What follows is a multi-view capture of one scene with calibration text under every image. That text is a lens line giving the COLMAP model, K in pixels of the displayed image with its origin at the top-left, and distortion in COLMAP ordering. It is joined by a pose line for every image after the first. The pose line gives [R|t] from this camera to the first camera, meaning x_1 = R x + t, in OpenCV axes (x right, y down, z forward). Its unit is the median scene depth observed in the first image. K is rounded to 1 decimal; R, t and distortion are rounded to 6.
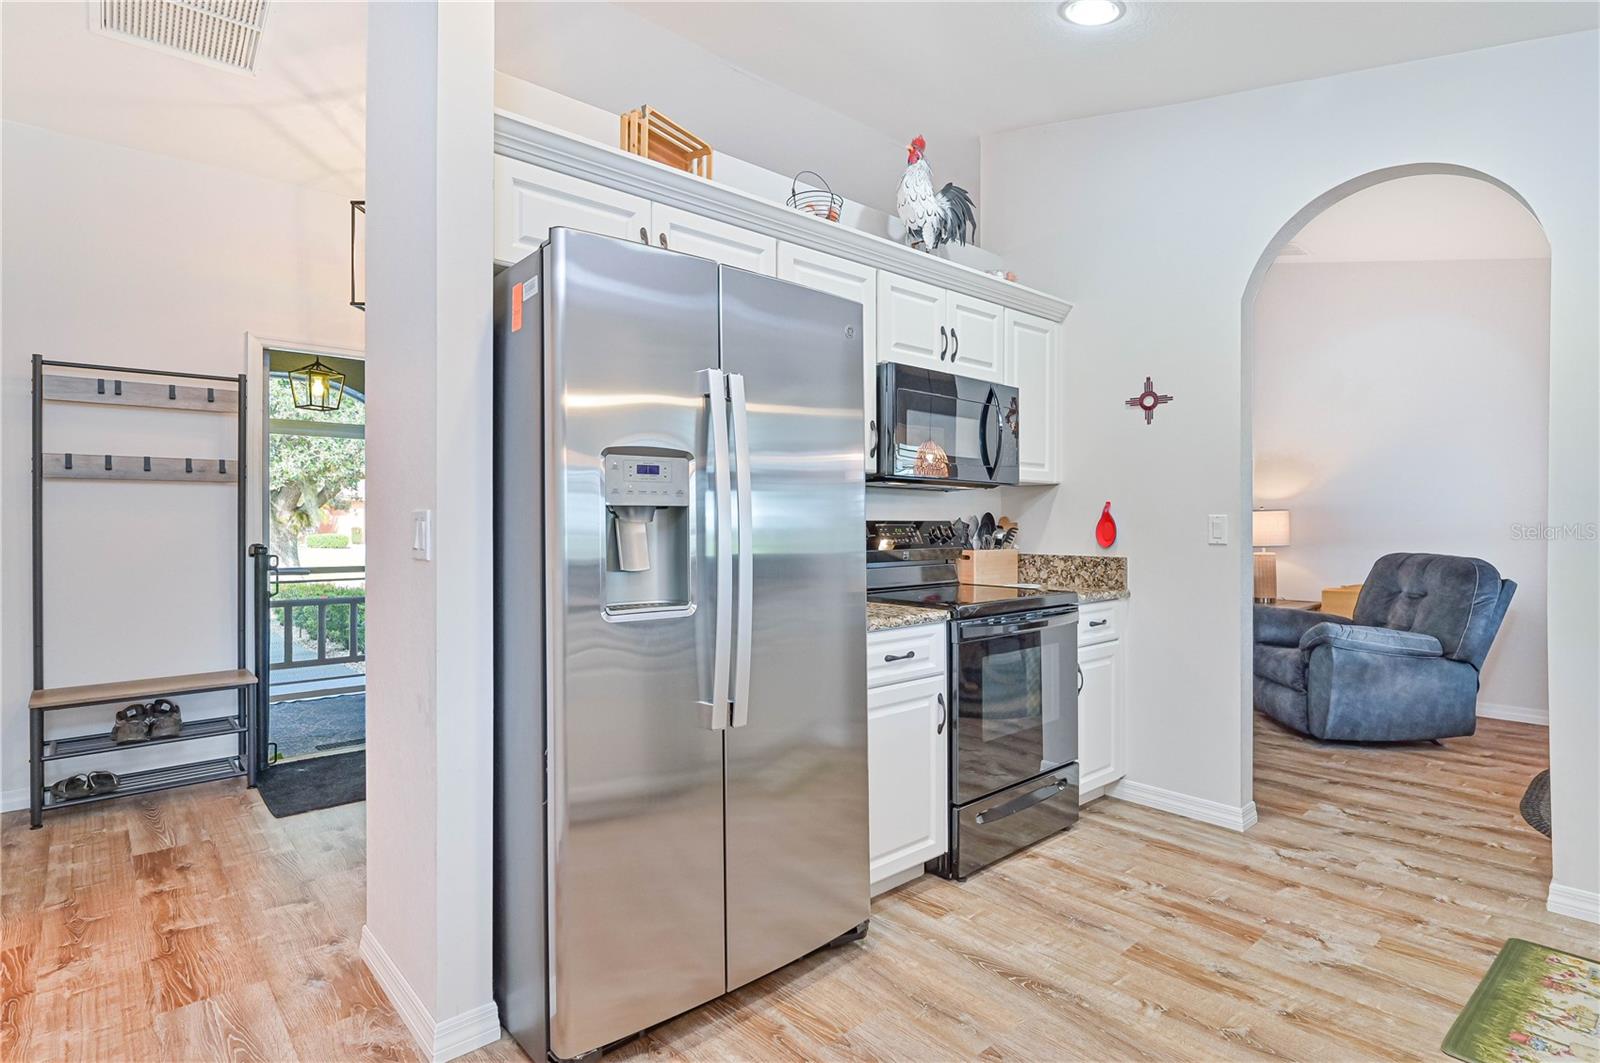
lens RADIAL K [[802.4, 0, 800.2], [0, 802.4, 525.8], [0, 0, 1]] dist [0.000093, 0.000500]
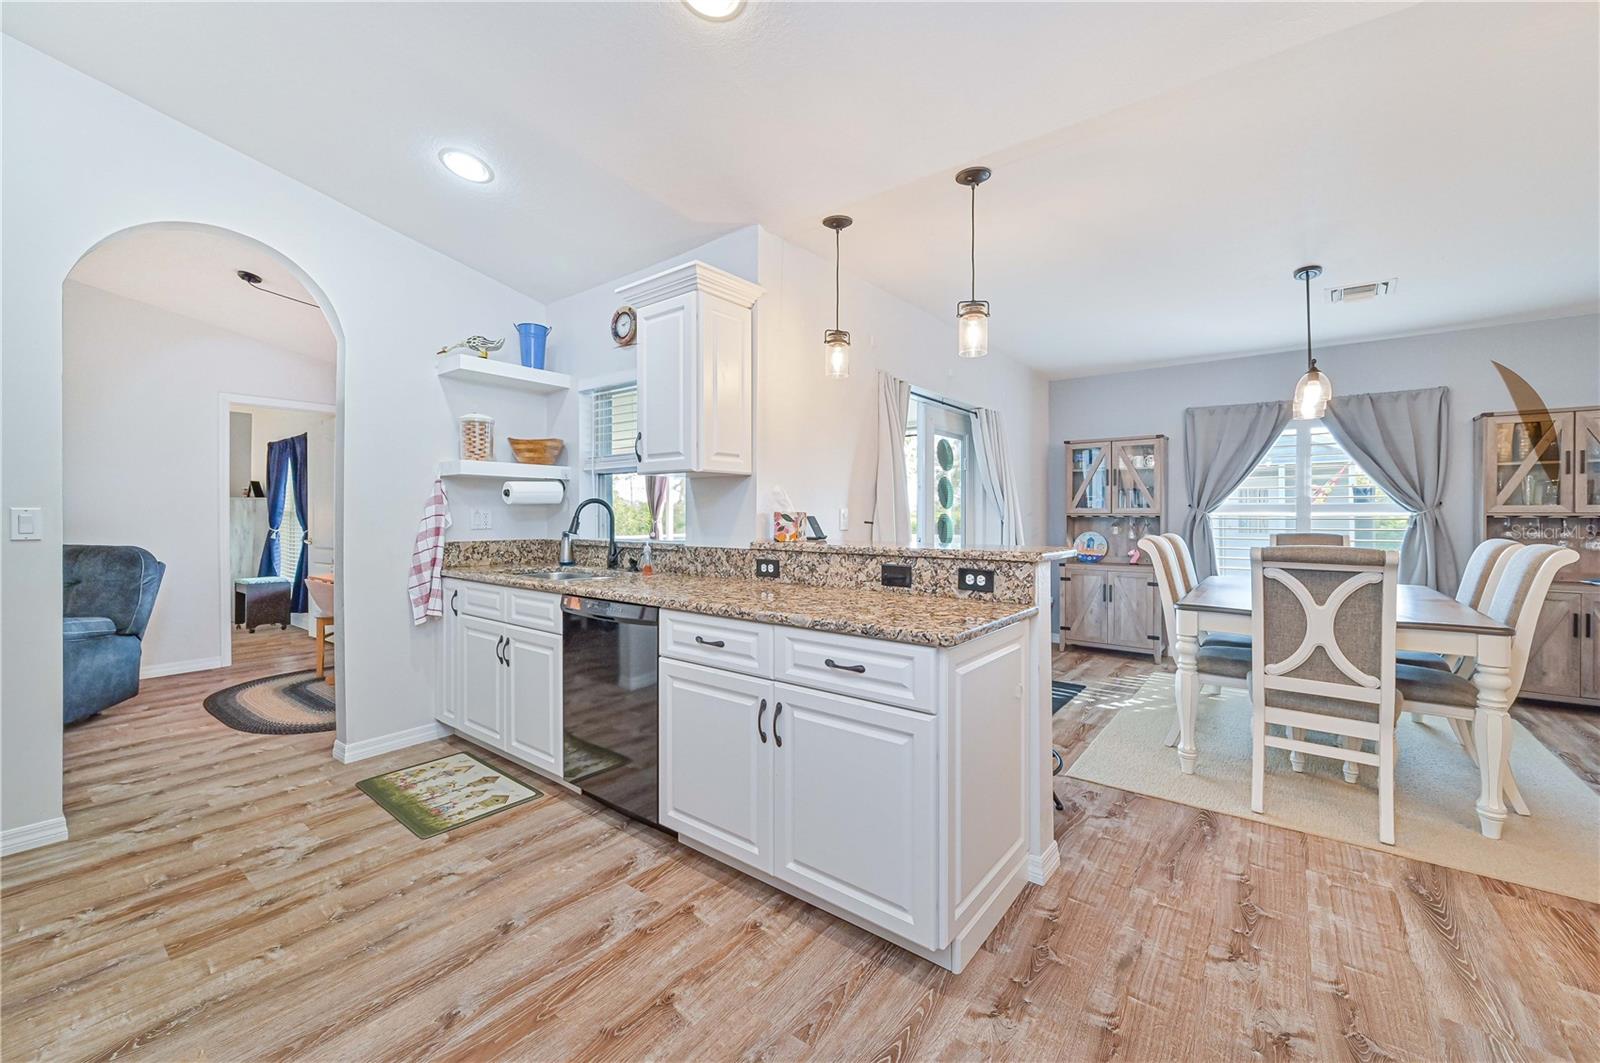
lens RADIAL K [[635.7, 0, 802.4], [0, 635.7, 517.1], [0, 0, 1]] dist [0.000684, 0.000183]
pose [[-0.188888, -0.001463, 0.981998, -0.424900], [0.002962, 0.999993, 0.002060, -0.002816], [-0.981994, 0.003297, -0.188882, 0.329797]]
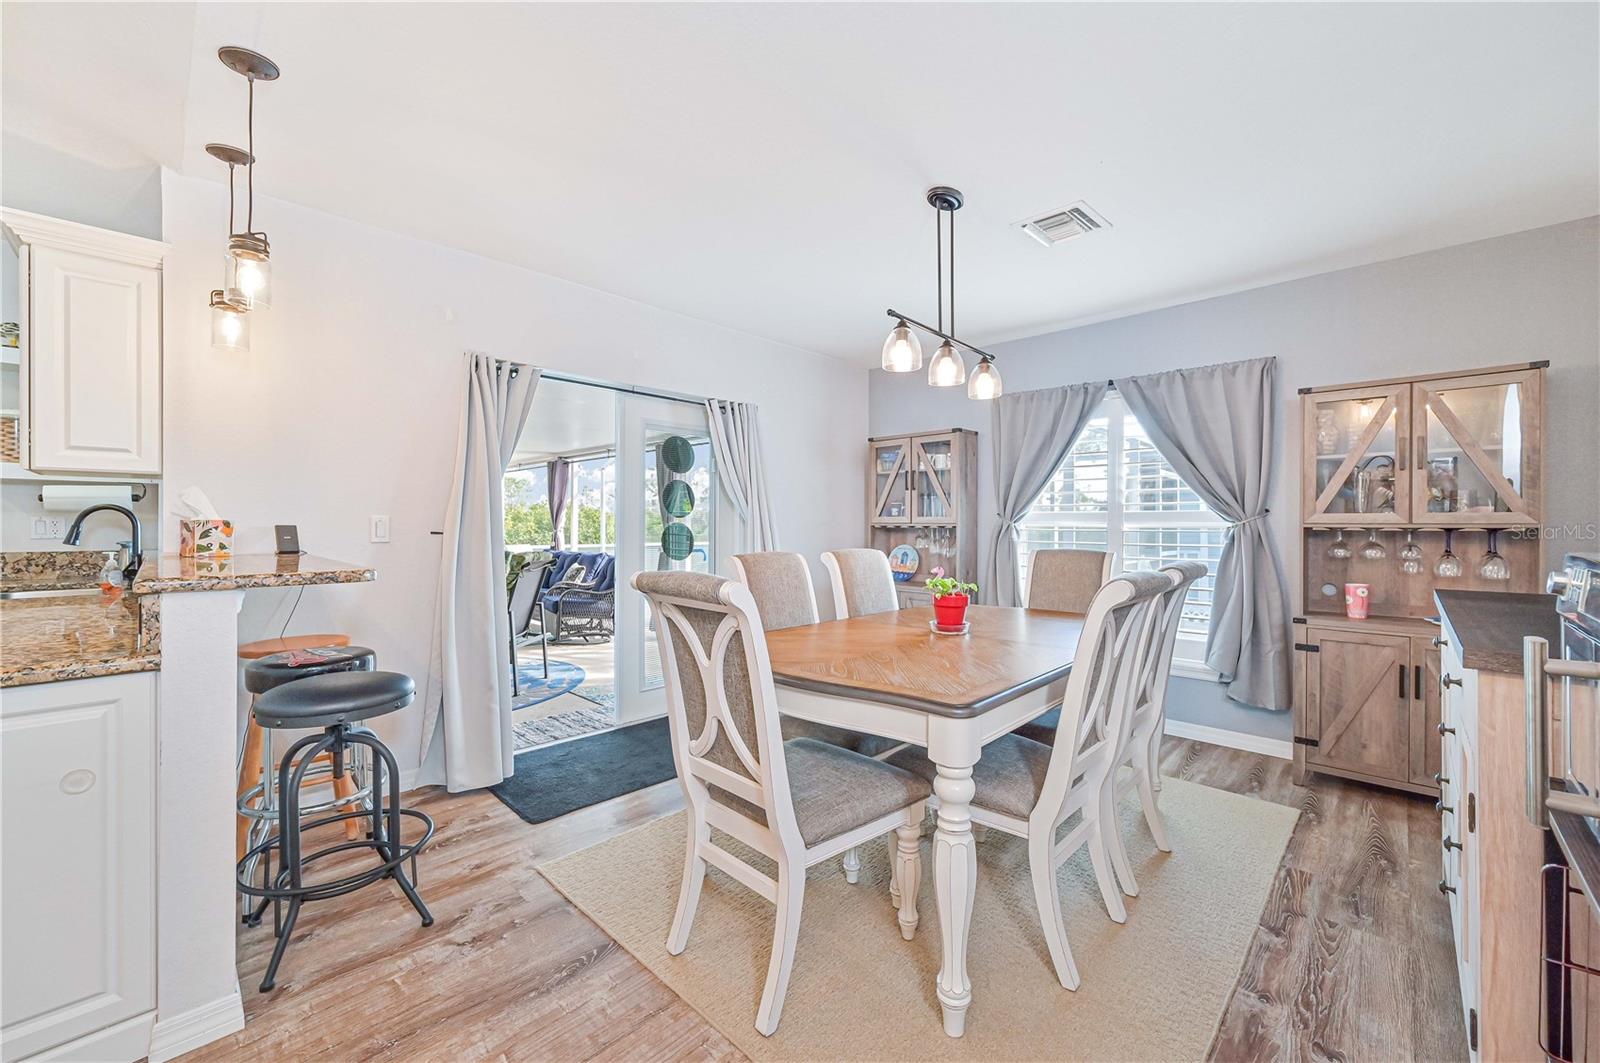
lens RADIAL K [[635.7, 0, 797.0], [0, 635.7, 528.5], [0, 0, 1]] dist [0.000684, 0.000183]
pose [[-0.079352, -0.005491, 0.996832, -0.289751], [0.000099, 0.999985, 0.005516, -0.003011], [-0.996847, 0.000537, -0.079351, -0.592863]]
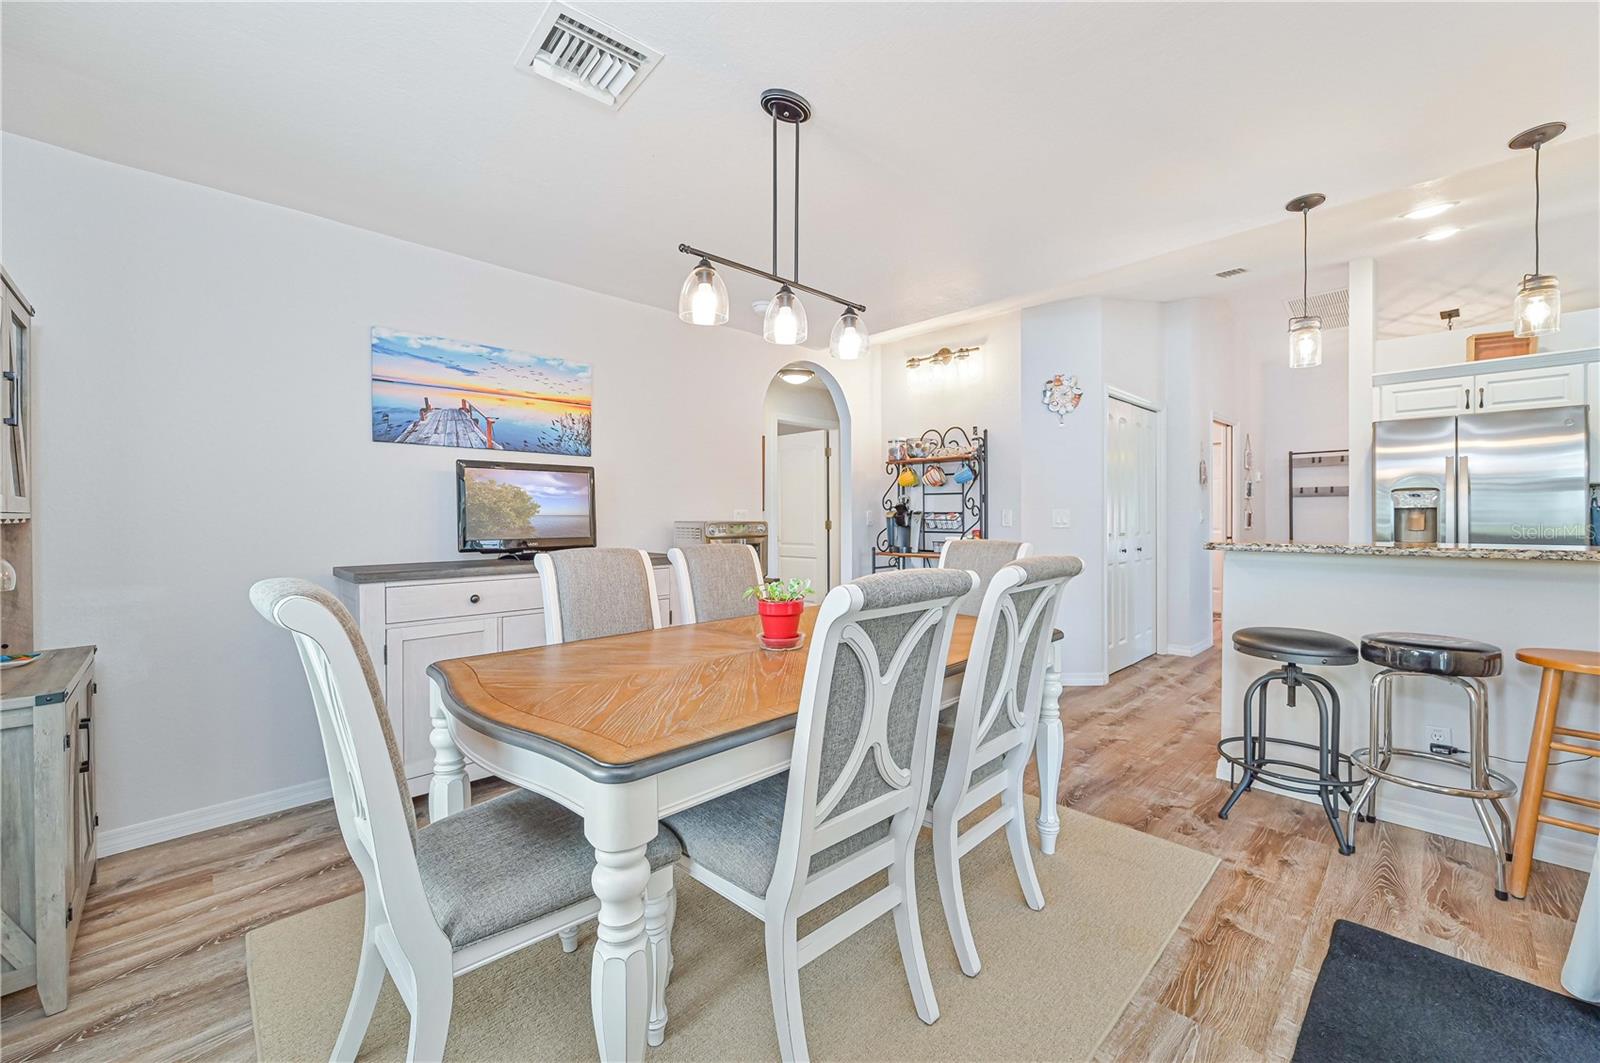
lens RADIAL K [[635.7, 0, 800.9], [0, 635.7, 521.8], [0, 0, 1]] dist [0.000684, 0.000183]
pose [[0.043991, 0.008821, -0.998993, 1.354763], [0.002257, 0.999958, 0.008929, 0.000511], [0.999029, -0.002648, 0.043969, -0.895817]]
